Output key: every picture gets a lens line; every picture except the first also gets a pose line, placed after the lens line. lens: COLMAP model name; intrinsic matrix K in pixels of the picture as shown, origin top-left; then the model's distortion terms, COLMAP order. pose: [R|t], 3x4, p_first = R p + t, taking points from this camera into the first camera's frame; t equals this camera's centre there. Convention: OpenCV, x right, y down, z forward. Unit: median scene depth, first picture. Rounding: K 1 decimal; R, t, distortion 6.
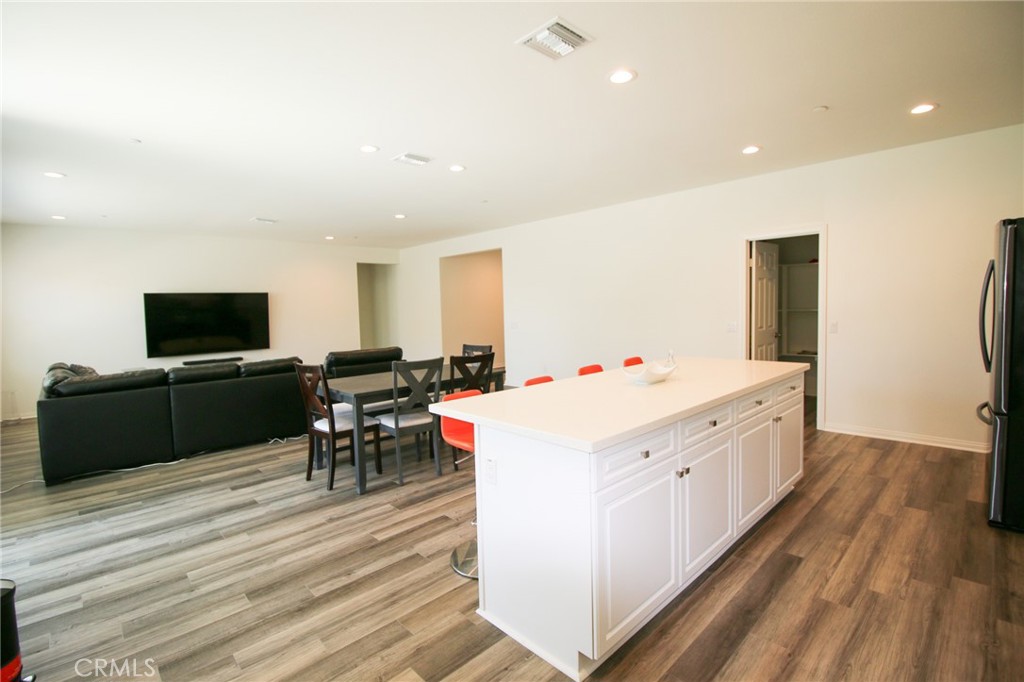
lens RADIAL K [[474.8, 0, 510.8], [0, 474.8, 333.5], [0, 0, 1]] dist [-0.011916, -0.001351]
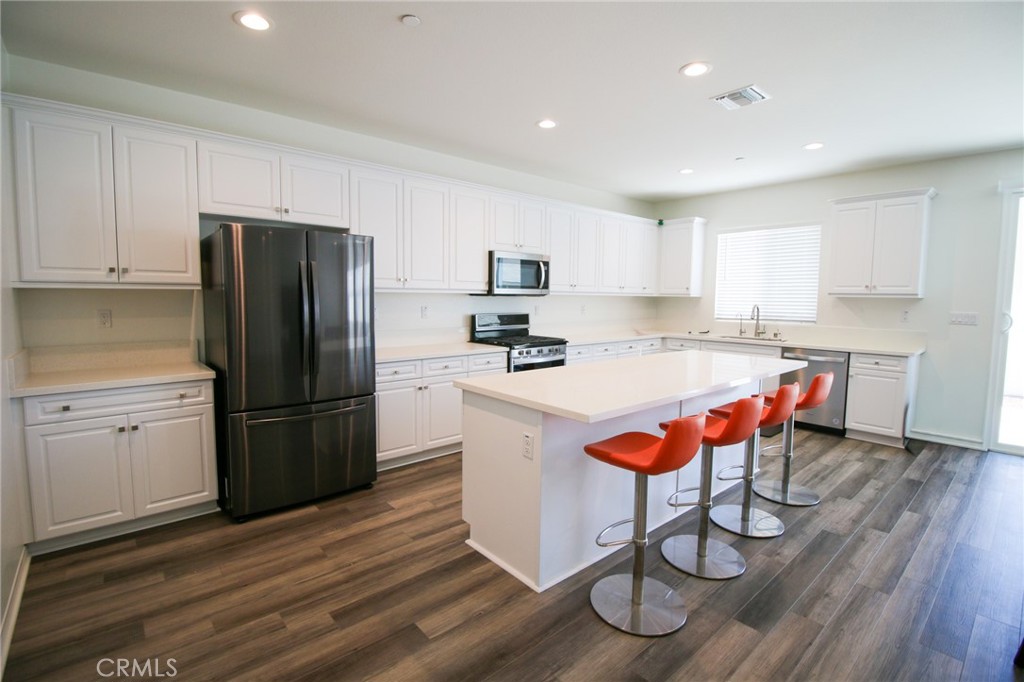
lens RADIAL K [[474.8, 0, 510.8], [0, 474.8, 333.5], [0, 0, 1]] dist [-0.011916, -0.001351]
pose [[-0.998395, 0.013633, 0.054971, 0.609484], [0.020942, 0.990671, 0.134659, -0.147409], [-0.052622, 0.135594, -0.989366, 2.194054]]
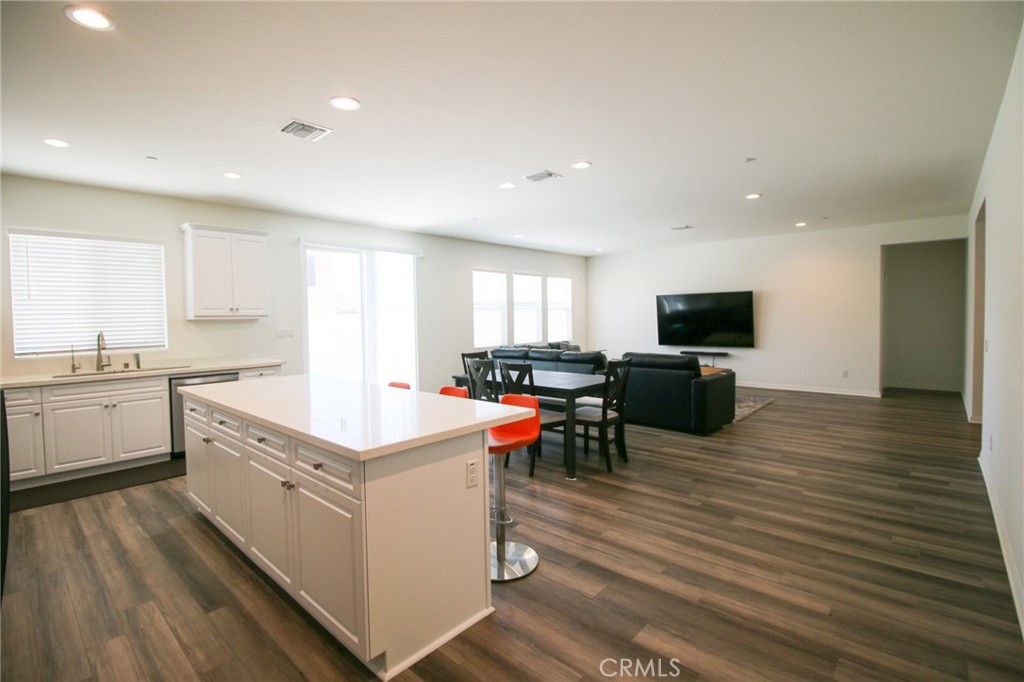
lens RADIAL K [[474.8, 0, 510.8], [0, 474.8, 333.5], [0, 0, 1]] dist [-0.011916, -0.001351]
pose [[0.065735, 0.064566, -0.995746, 1.408847], [-0.039845, 0.997278, 0.062035, -0.123355], [0.997041, 0.035598, 0.068128, 1.390572]]
